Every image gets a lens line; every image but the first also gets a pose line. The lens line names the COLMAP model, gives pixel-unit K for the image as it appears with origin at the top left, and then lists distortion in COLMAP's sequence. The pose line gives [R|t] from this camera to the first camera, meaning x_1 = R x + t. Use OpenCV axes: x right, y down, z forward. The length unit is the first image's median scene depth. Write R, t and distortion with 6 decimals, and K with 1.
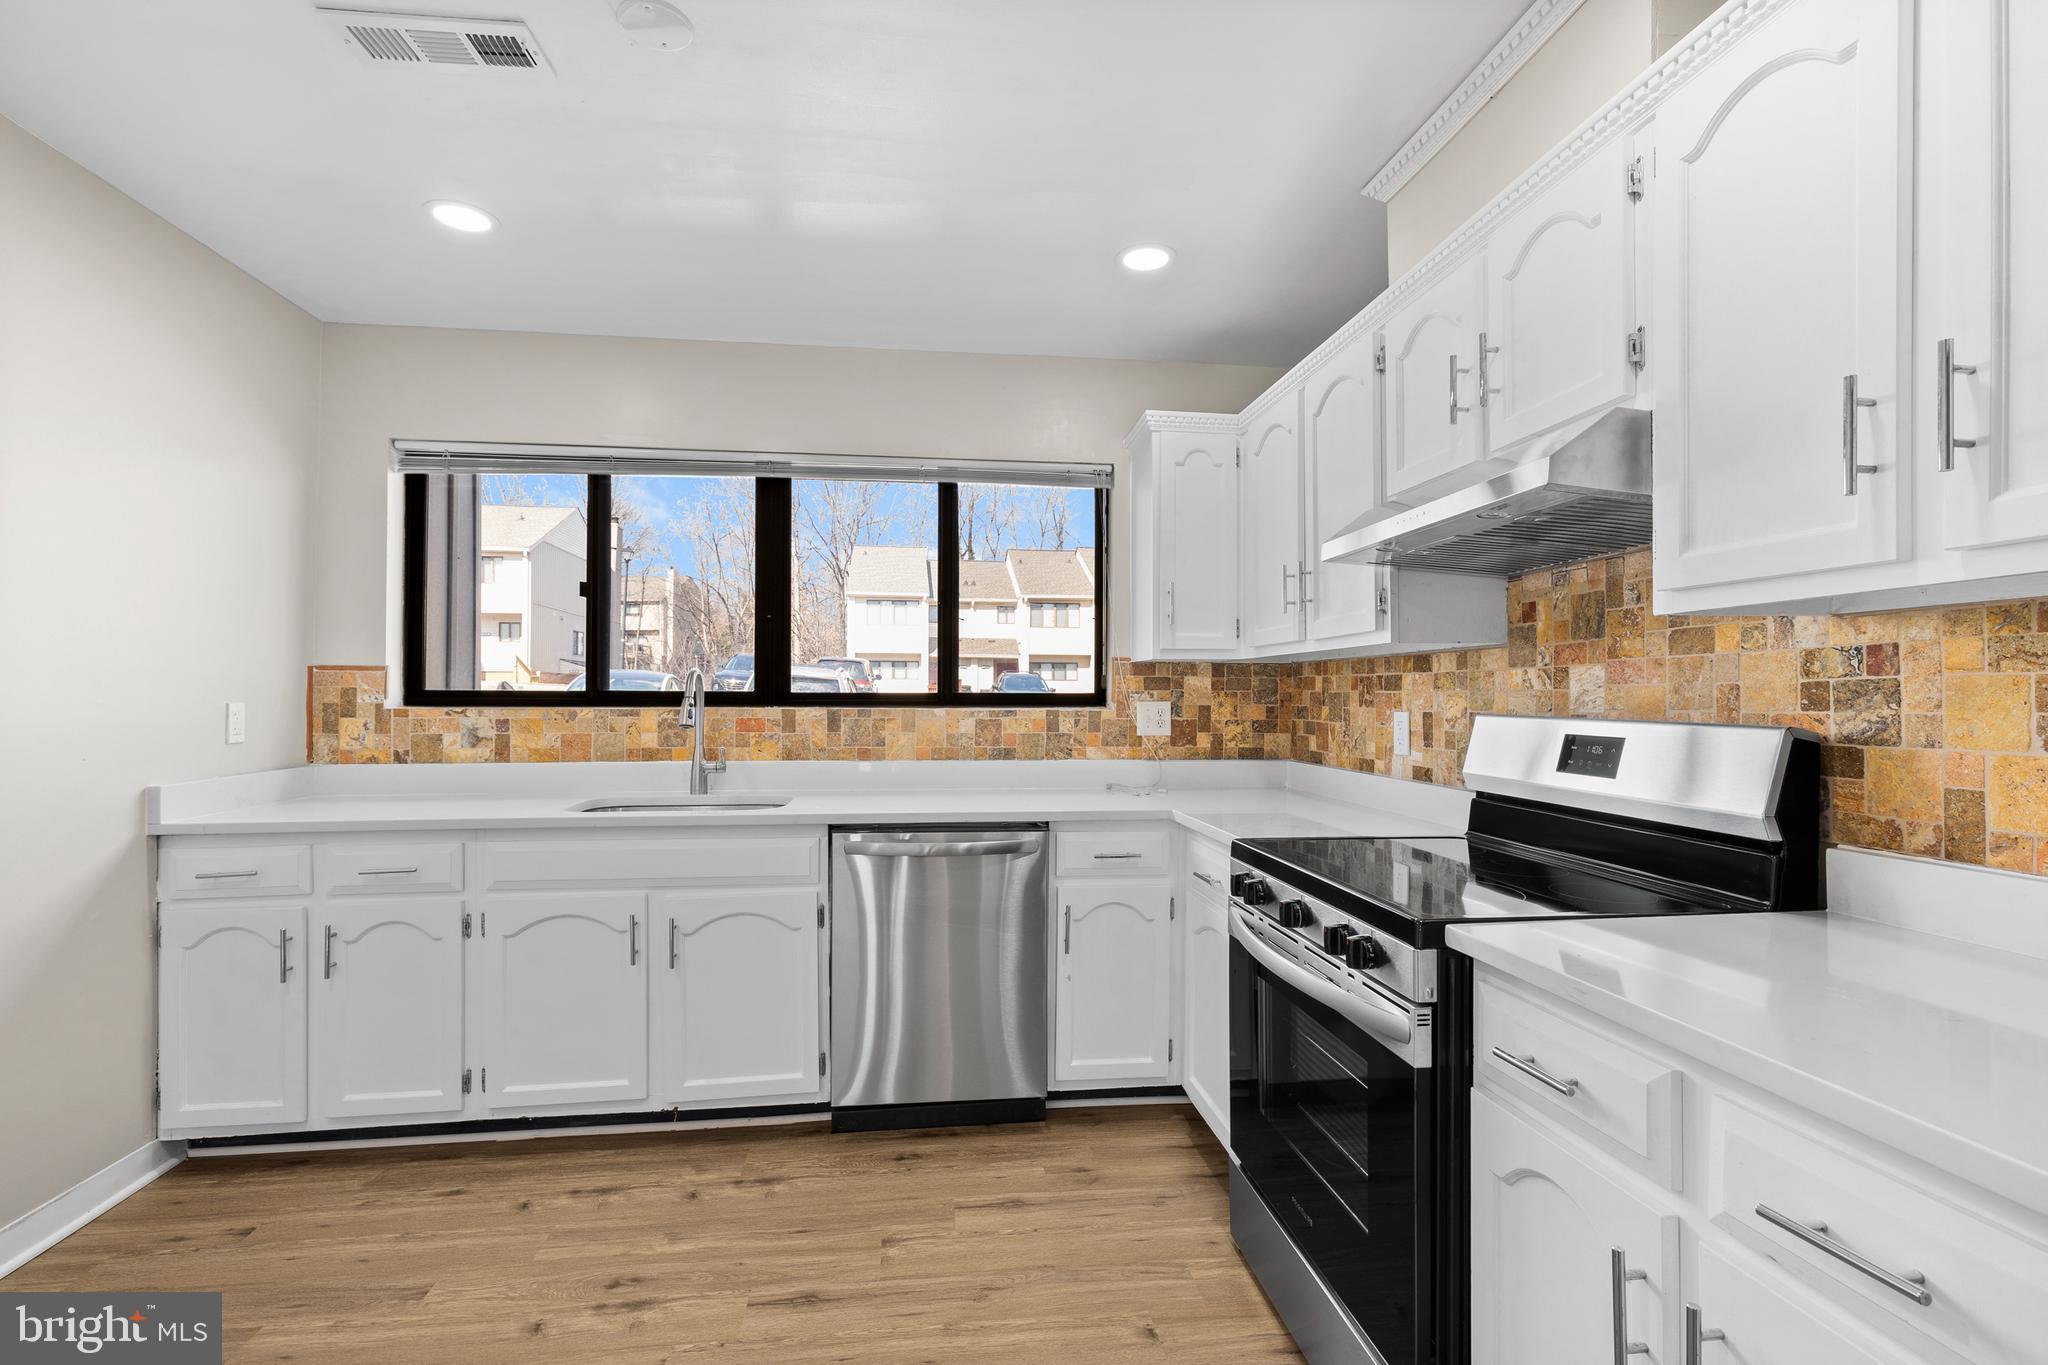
lens RADIAL K [[922.0, 0, 1015.2], [0, 922.0, 686.7], [0, 0, 1]] dist [0.003656, 0.001236]
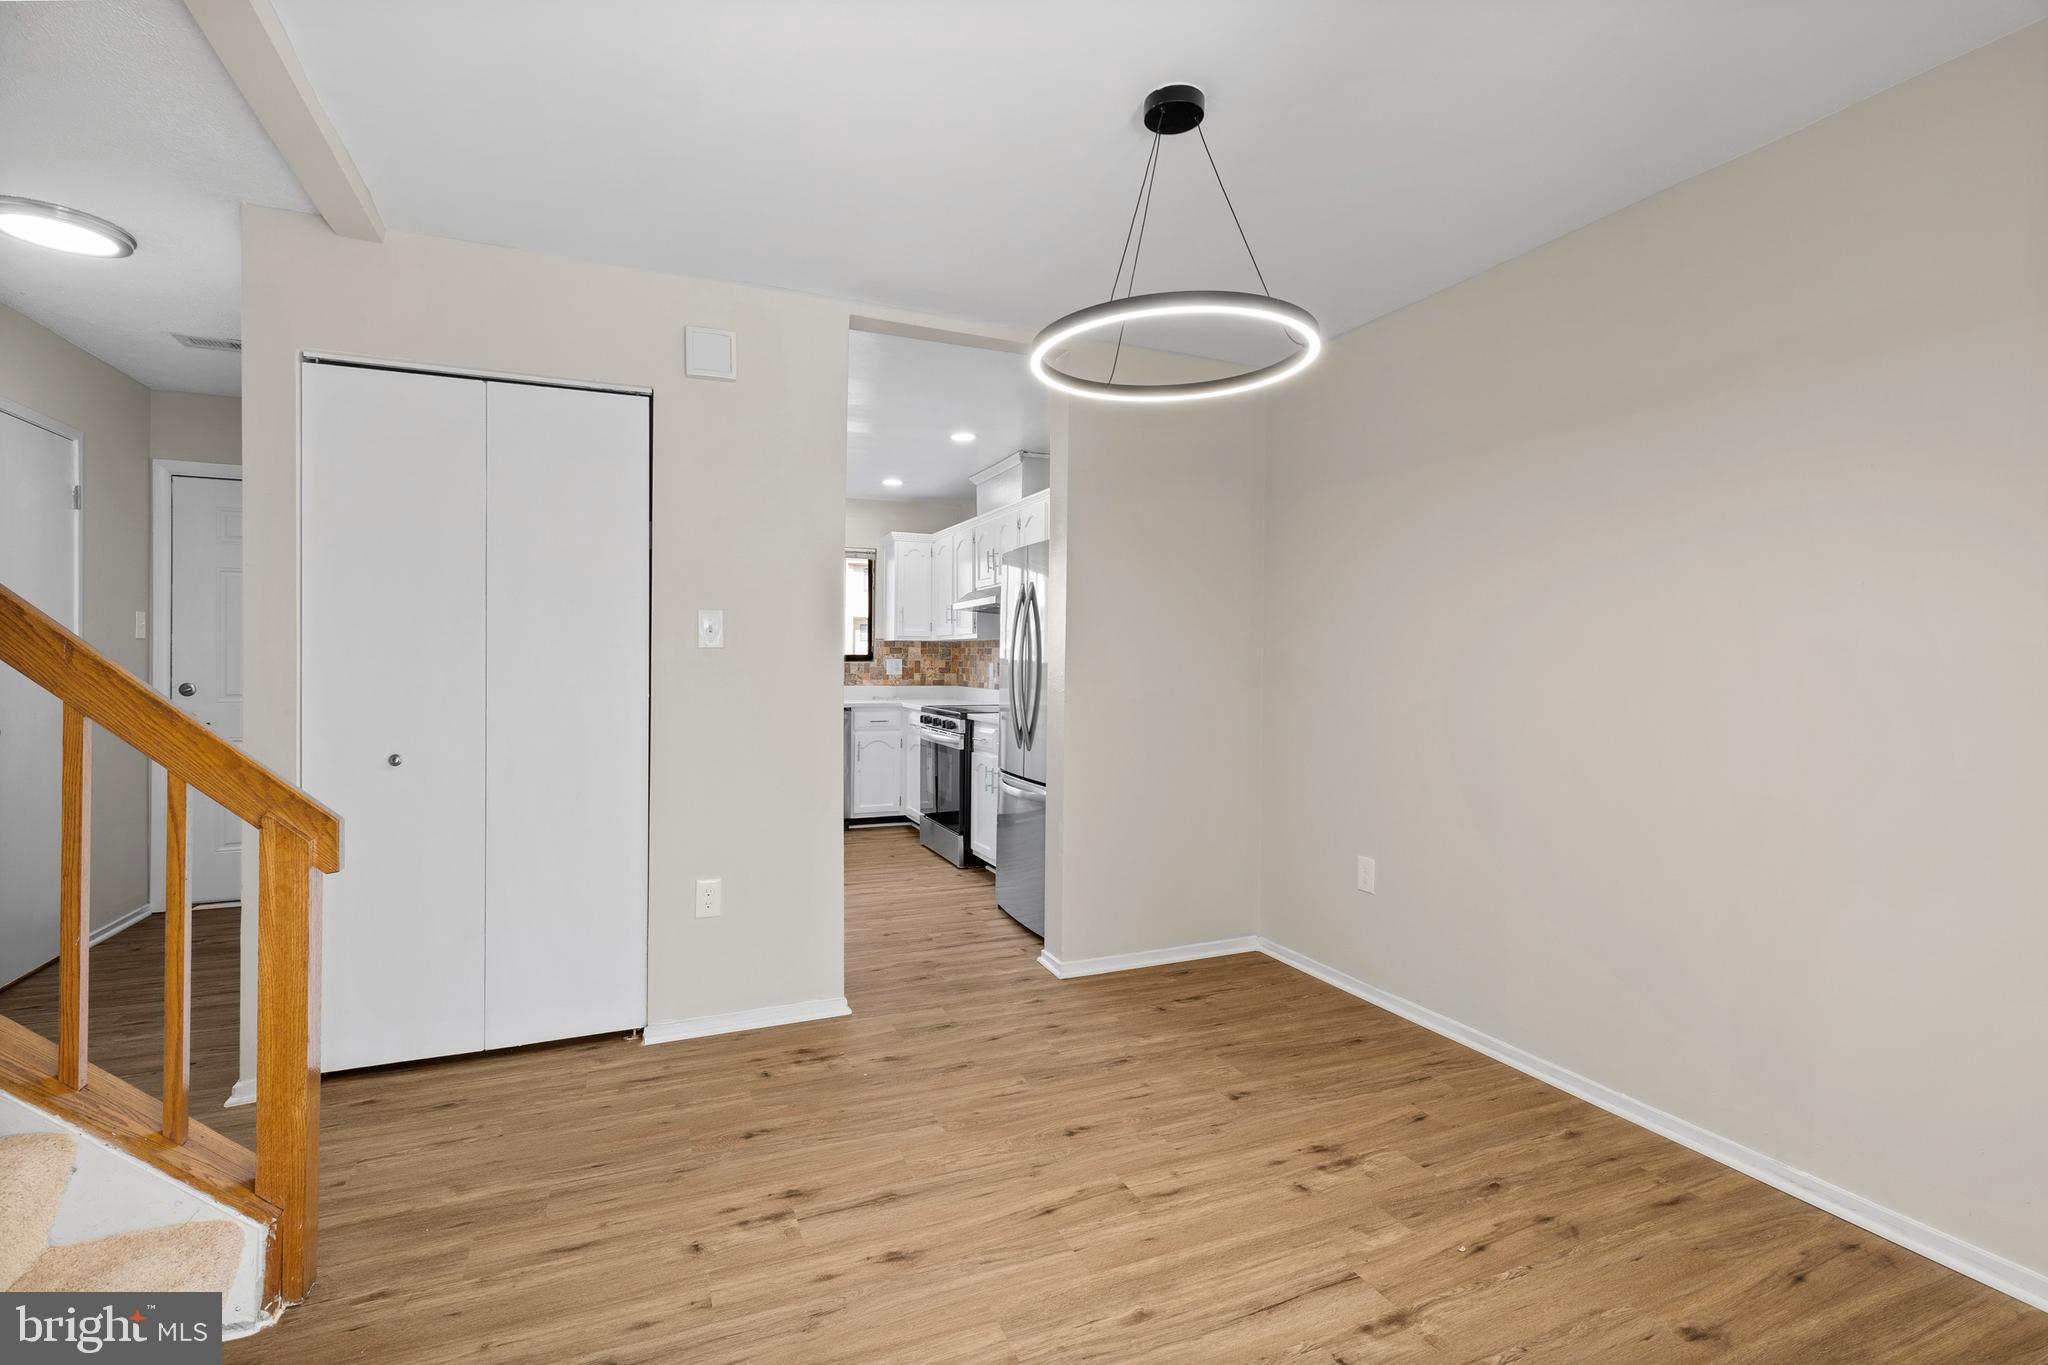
lens RADIAL K [[922.0, 0, 1019.2], [0, 922.0, 665.5], [0, 0, 1]] dist [0.003656, 0.001236]
pose [[0.959356, 0.003041, 0.282183, -0.184498], [-0.008433, 0.999804, 0.017898, -0.009599], [-0.282073, -0.019551, 0.959194, -1.191451]]
